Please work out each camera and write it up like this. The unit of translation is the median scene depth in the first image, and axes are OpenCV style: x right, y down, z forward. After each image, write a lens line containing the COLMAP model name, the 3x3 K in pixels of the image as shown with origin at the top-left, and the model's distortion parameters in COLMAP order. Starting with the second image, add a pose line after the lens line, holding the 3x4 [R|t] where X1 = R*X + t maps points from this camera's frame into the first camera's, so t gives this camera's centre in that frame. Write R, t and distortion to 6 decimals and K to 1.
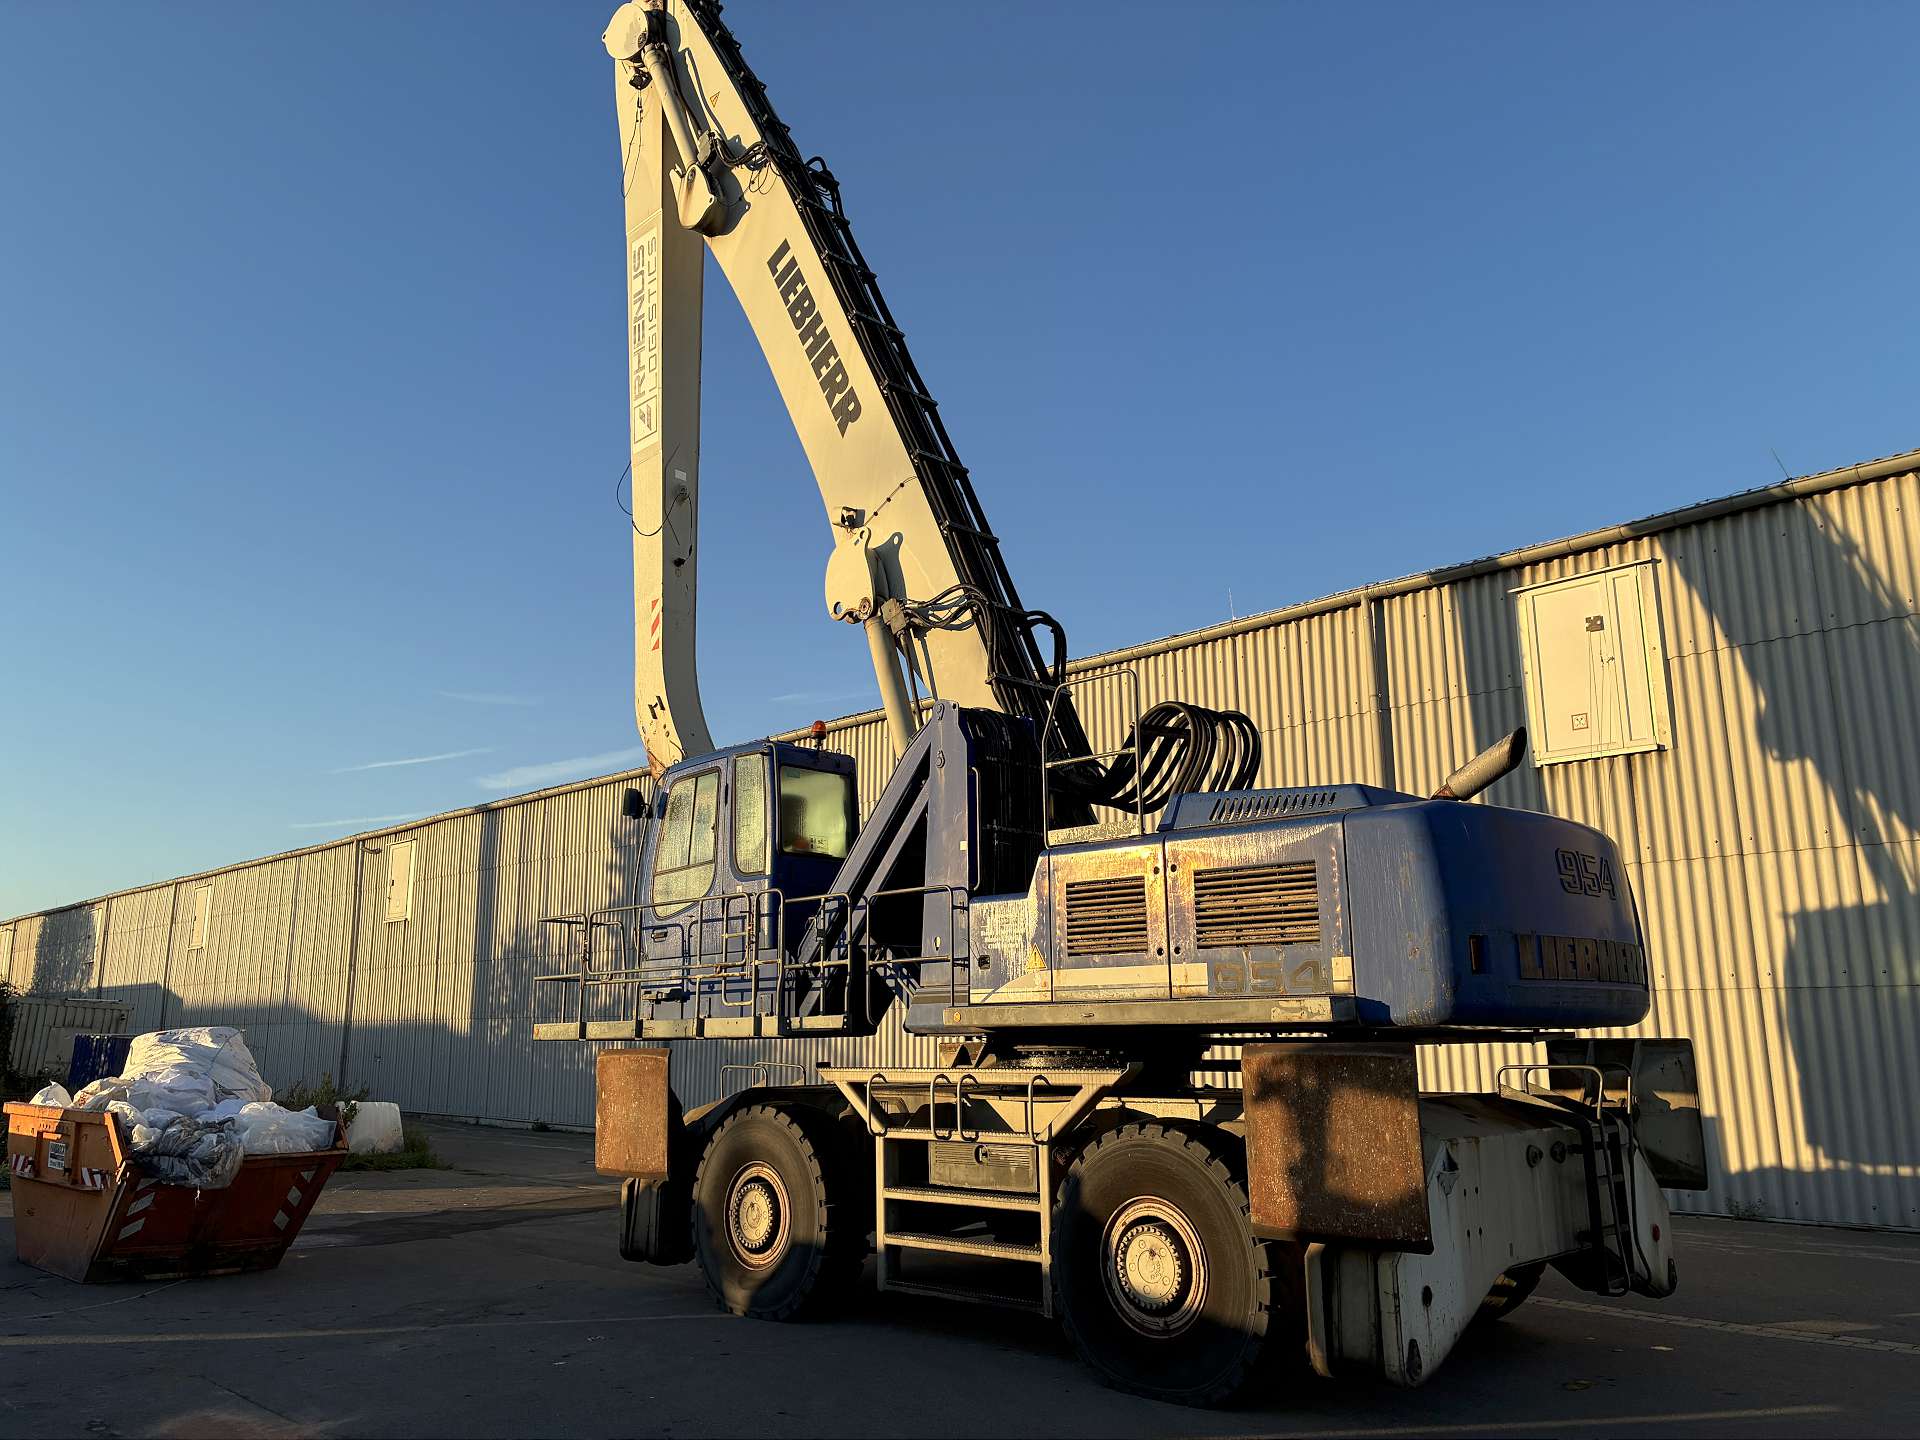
lens RADIAL K [[1463.3, 0, 978.2], [0, 1463.3, 700.2], [0, 0, 1]] dist [0.064049, -0.073737]
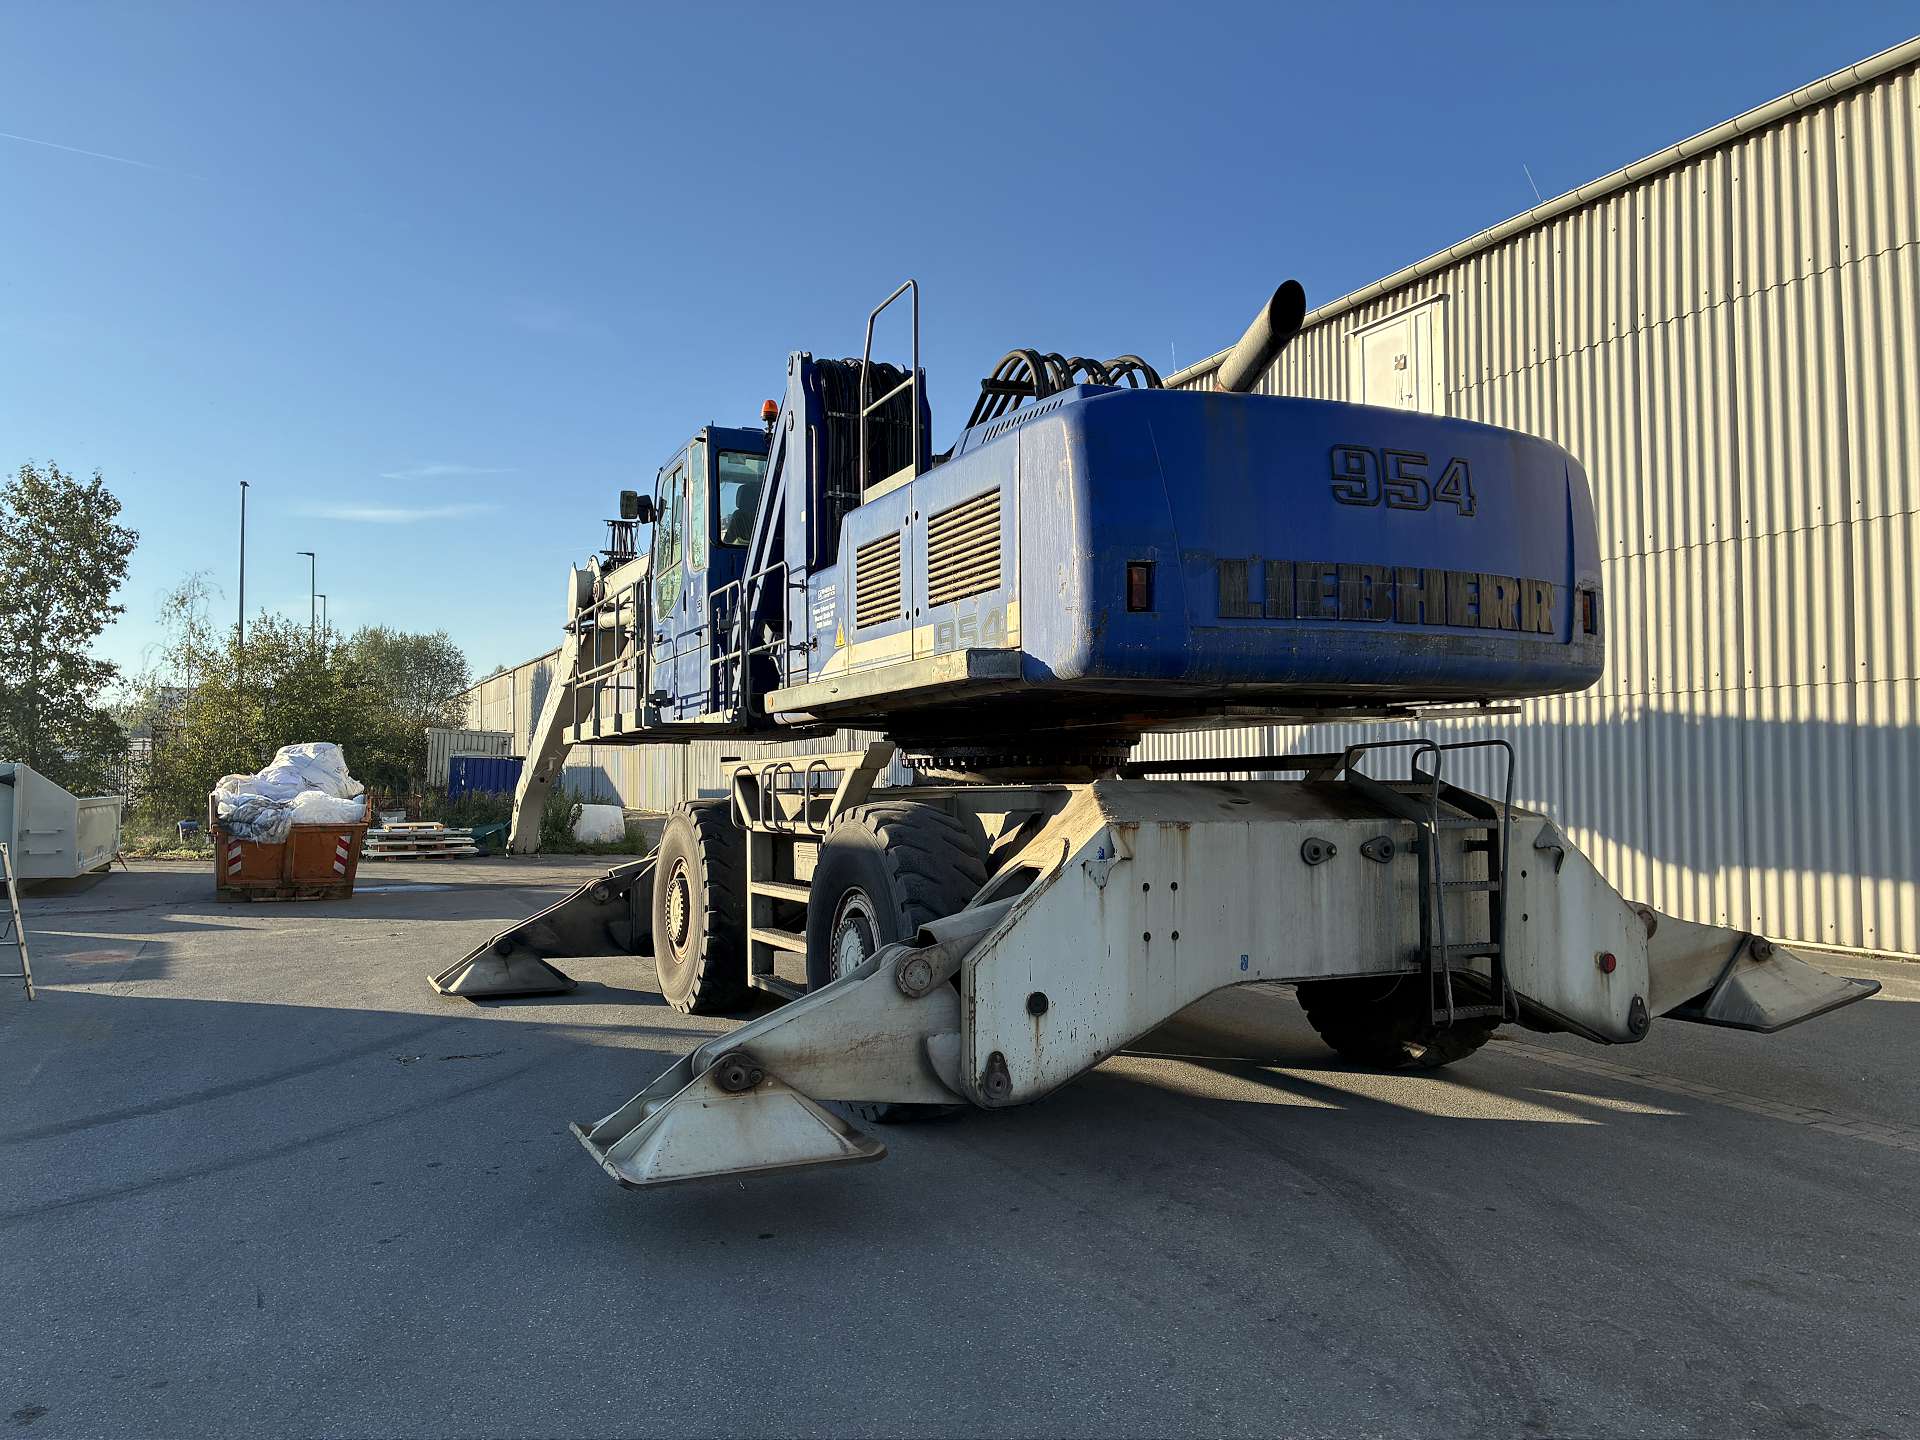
lens RADIAL K [[1463.3, 0, 967.8], [0, 1463.3, 709.9], [0, 0, 1]] dist [0.064049, -0.073737]
pose [[0.927613, -0.014681, -0.373254, 0.419404], [0.078243, 0.984698, 0.155719, 0.086231], [0.365256, -0.173652, 0.914567, 0.208159]]
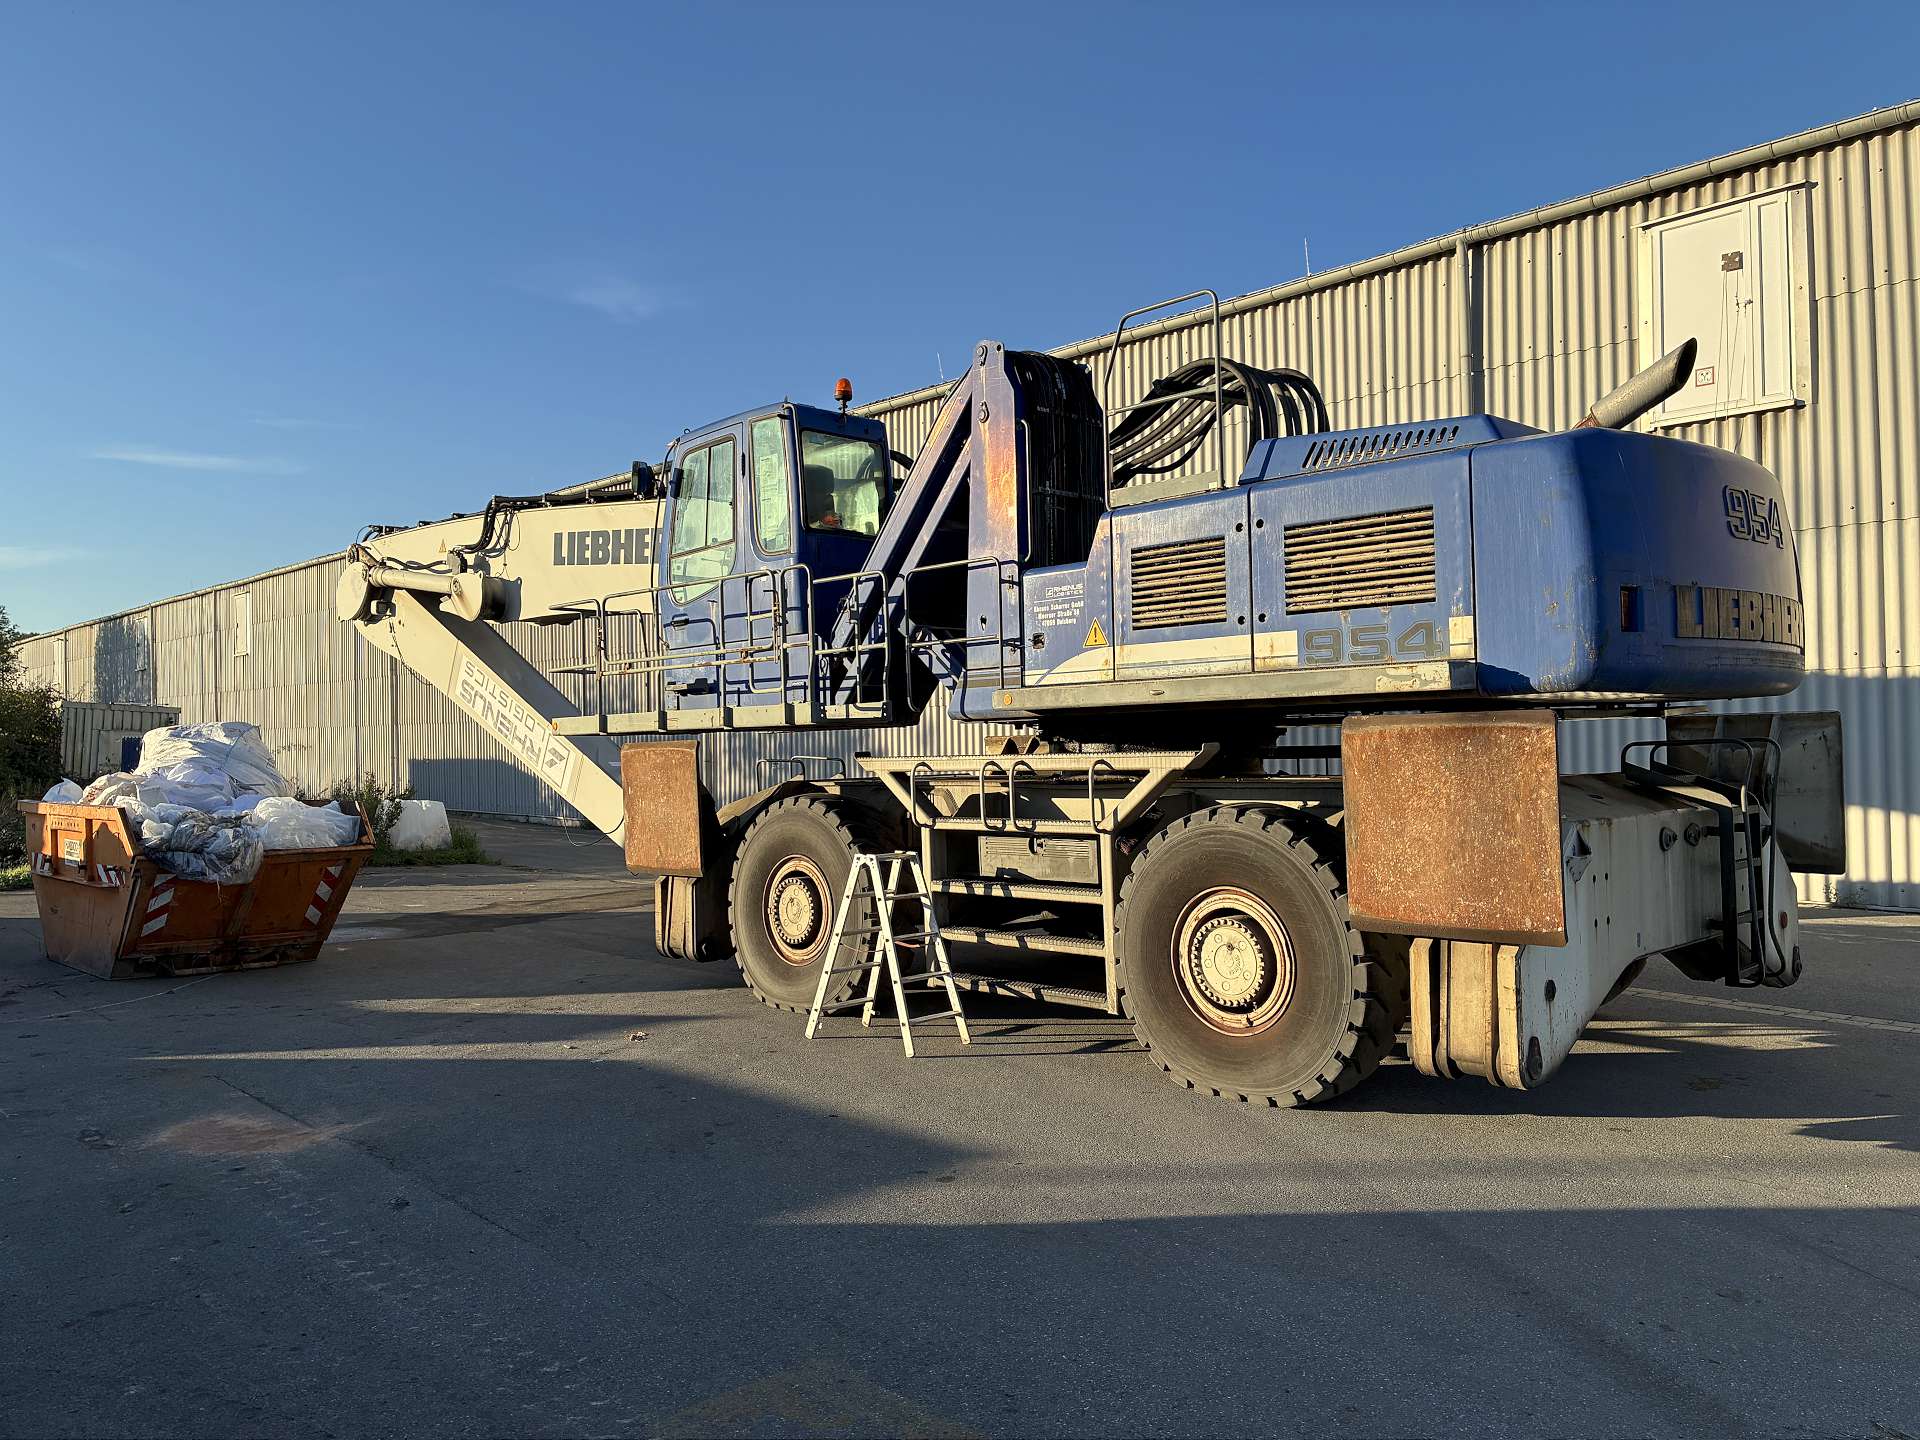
lens RADIAL K [[1463.3, 0, 952.2], [0, 1463.3, 716.9], [0, 0, 1]] dist [0.064049, -0.073737]
pose [[0.998847, -0.010443, -0.046847, -0.006251], [0.019694, 0.979265, 0.201624, 0.043448], [0.043770, -0.202314, 0.978342, 0.115959]]
